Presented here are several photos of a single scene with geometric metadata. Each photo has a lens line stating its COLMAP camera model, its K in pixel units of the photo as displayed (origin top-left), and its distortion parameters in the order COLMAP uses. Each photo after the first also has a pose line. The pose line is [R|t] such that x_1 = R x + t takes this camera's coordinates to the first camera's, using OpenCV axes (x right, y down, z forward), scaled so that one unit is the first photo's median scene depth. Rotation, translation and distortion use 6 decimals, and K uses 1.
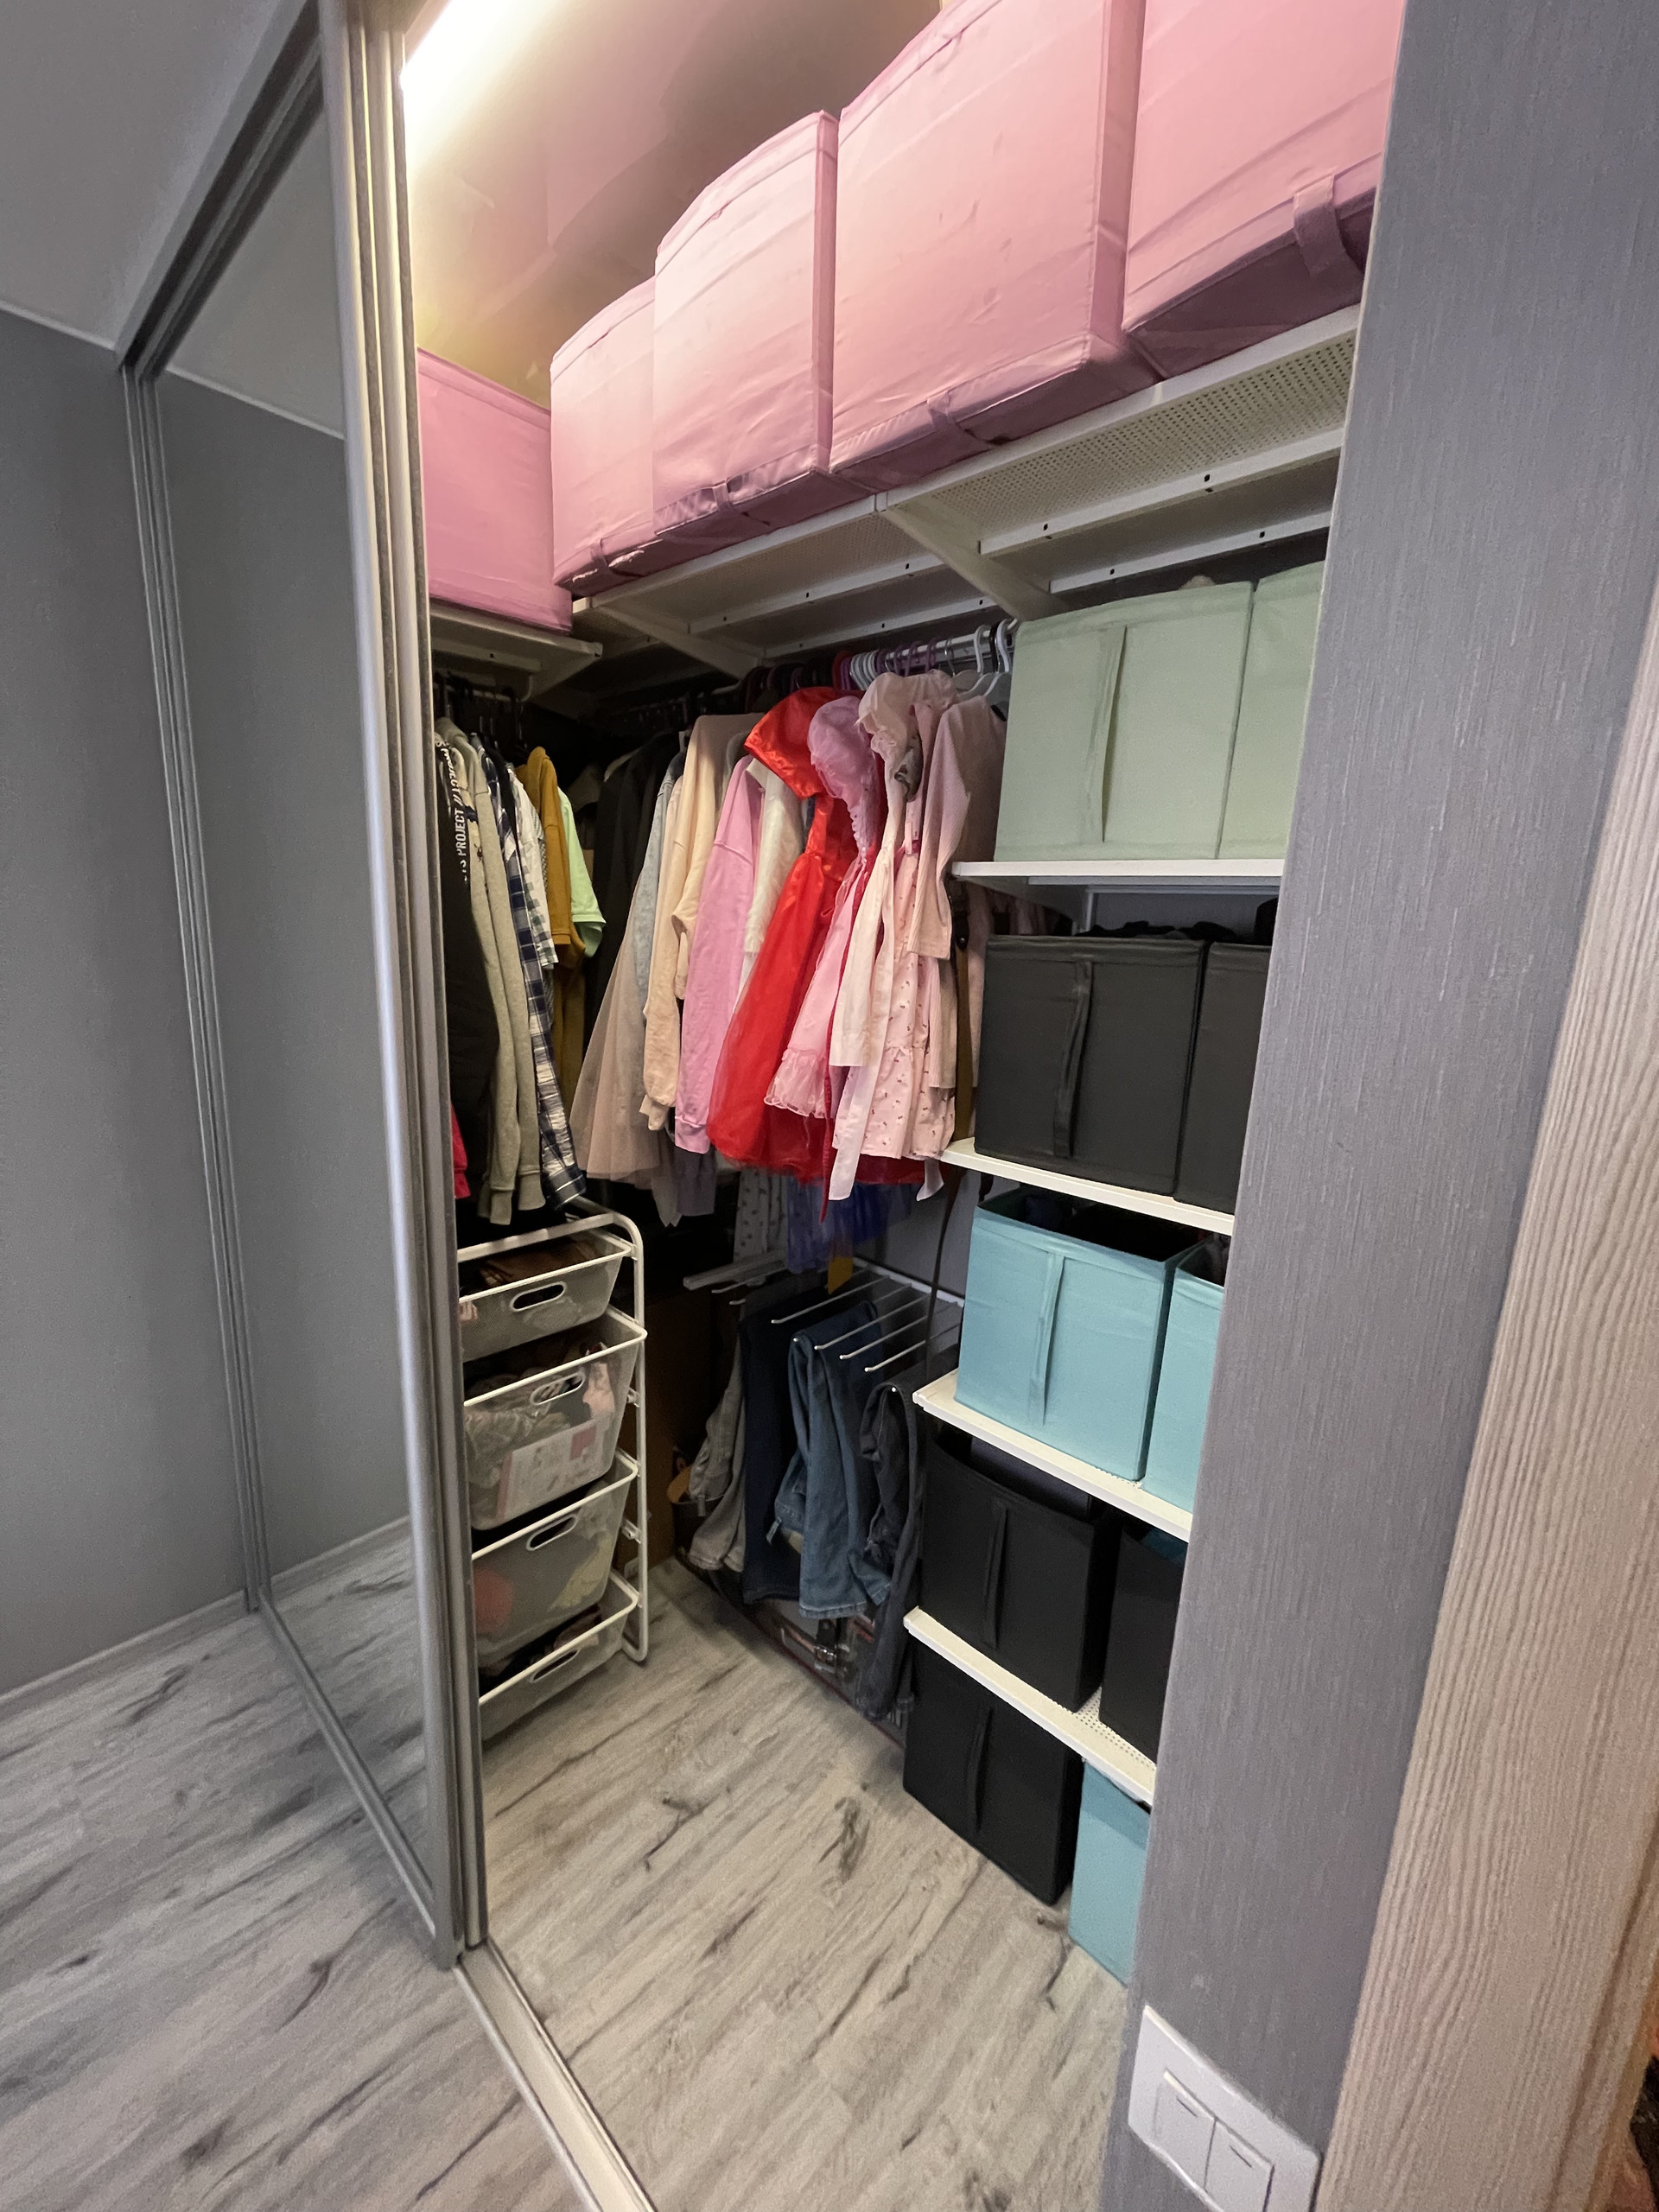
lens RADIAL K [[894.7, 0, 829.5], [0, 894.7, 1106.0], [0, 0, 1]] dist [0.002155, 0.001159]
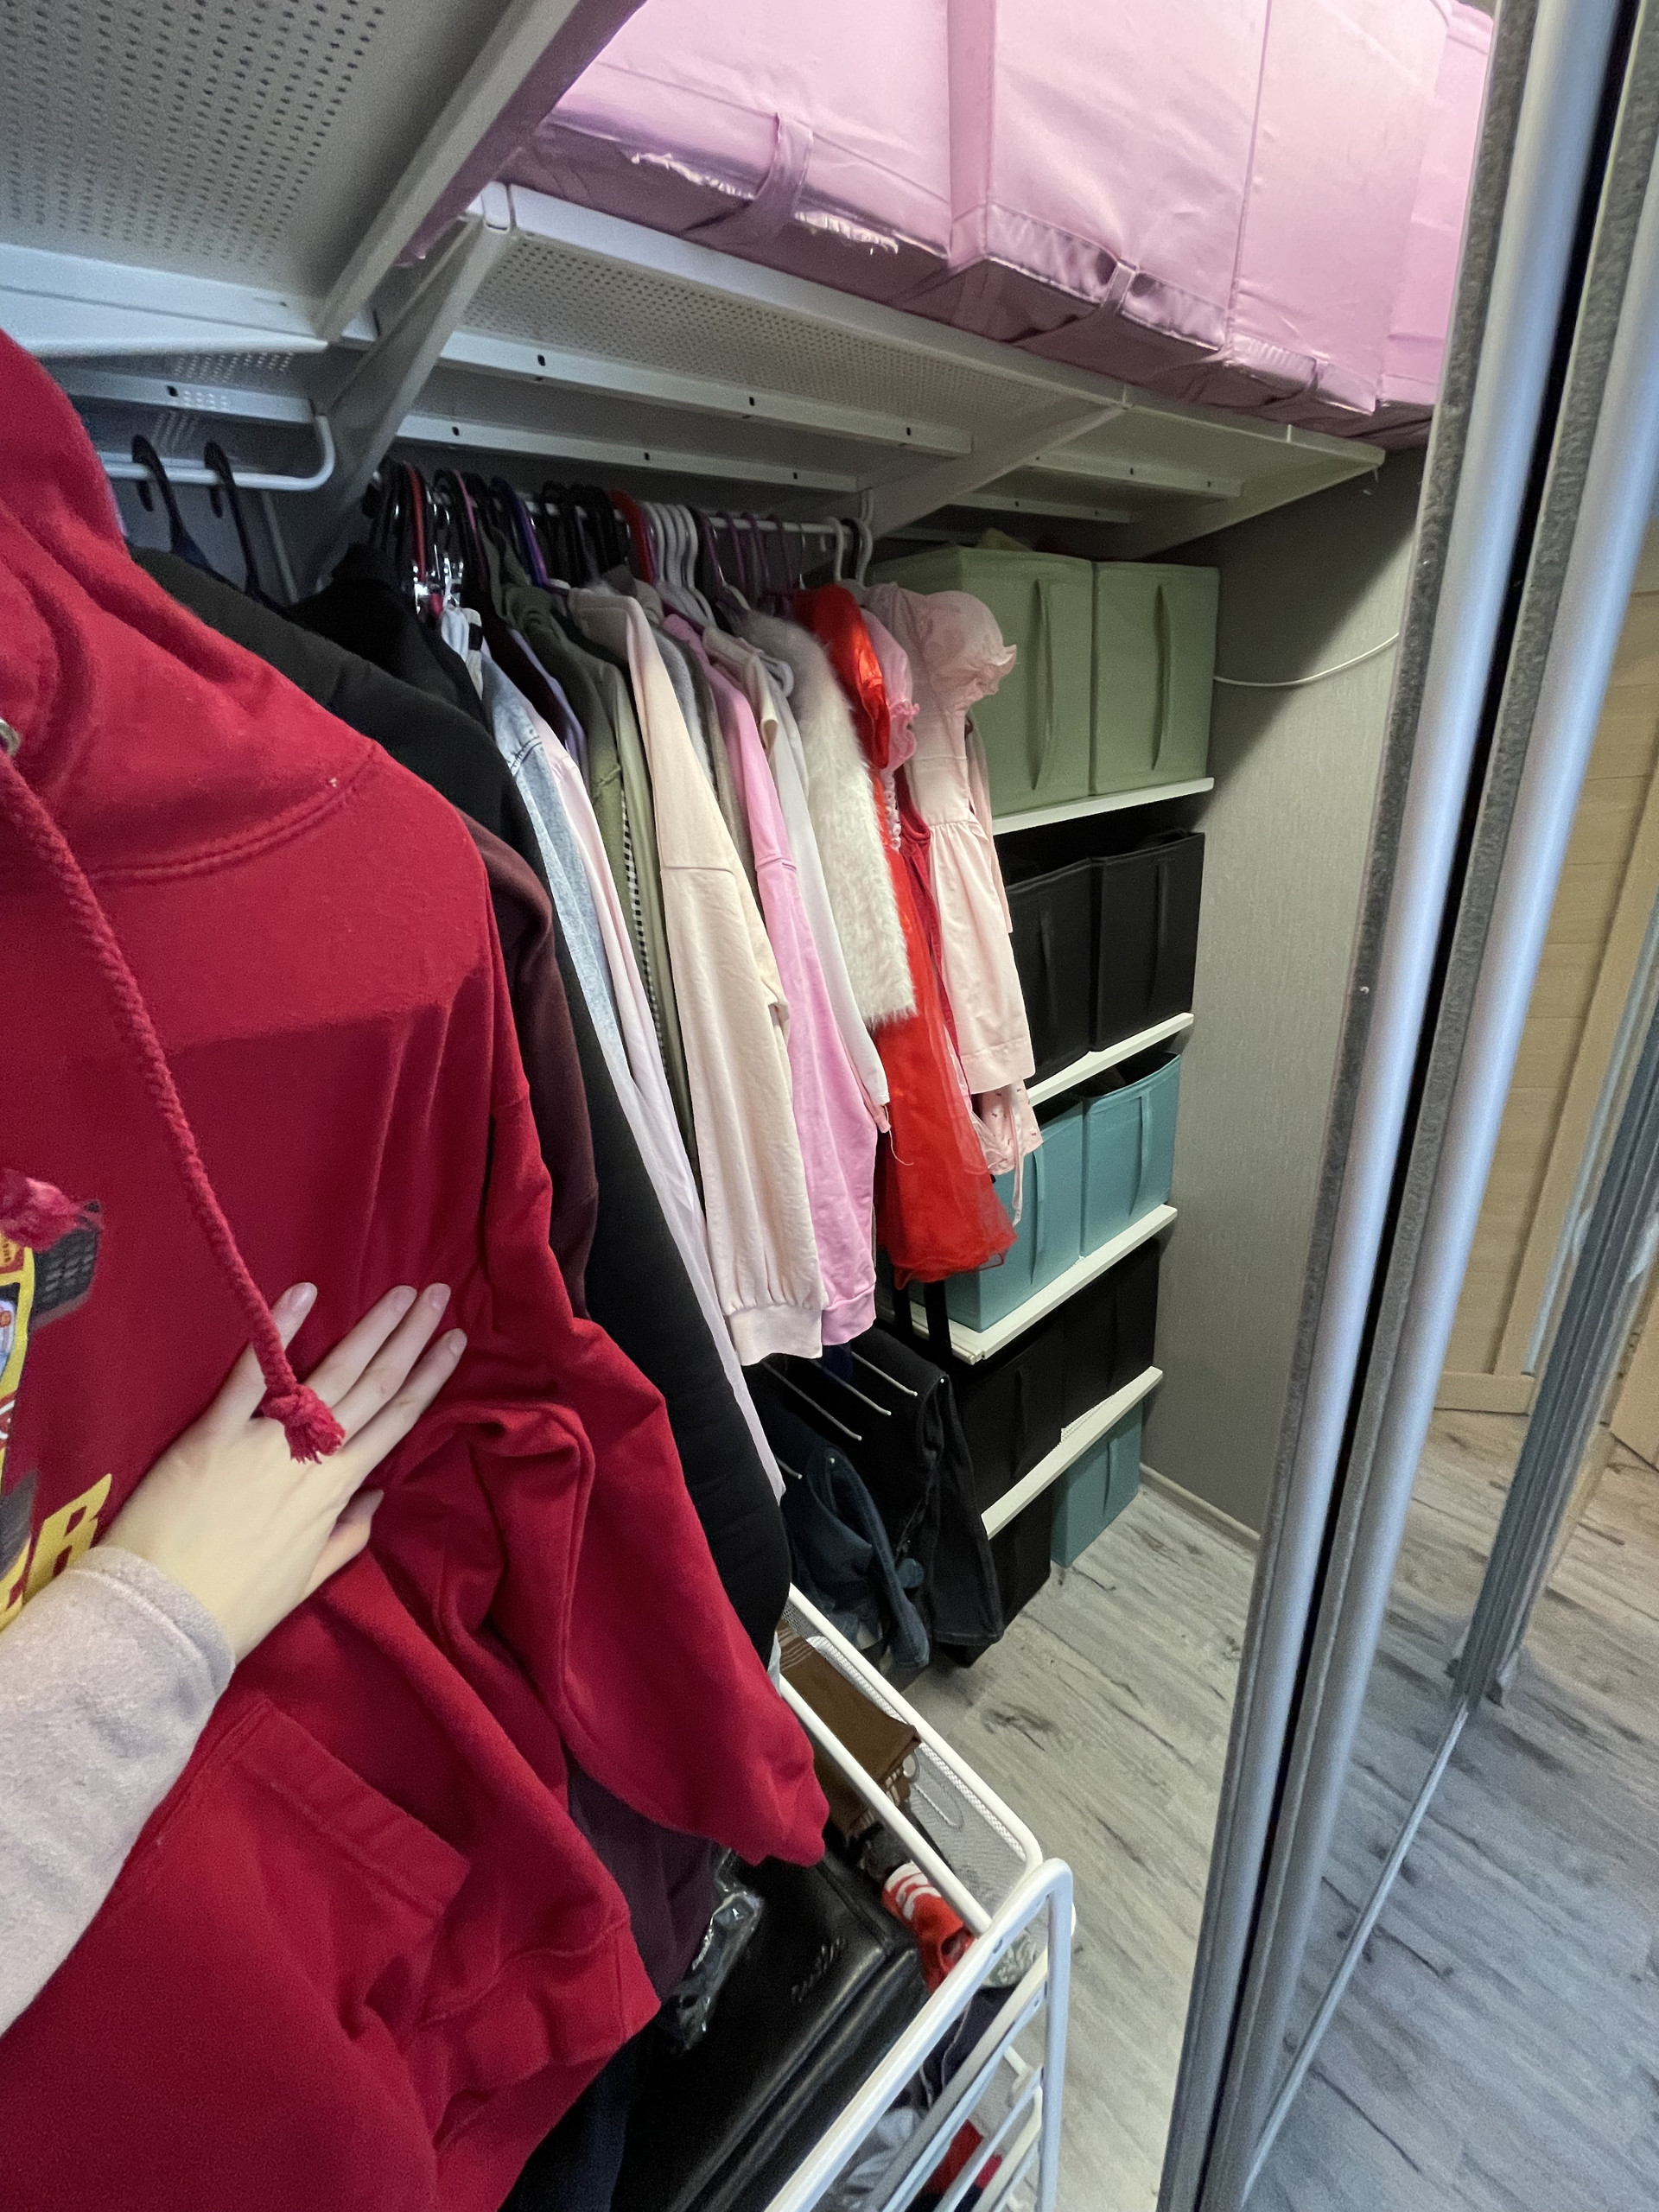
lens RADIAL K [[894.7, 0, 829.5], [0, 894.7, 1106.0], [0, 0, 1]] dist [0.002155, 0.001159]
pose [[0.086853, -0.435801, 0.895842, -0.794148], [0.280630, 0.873528, 0.397738, -0.422530], [-0.955878, 0.216855, 0.198168, 1.018932]]
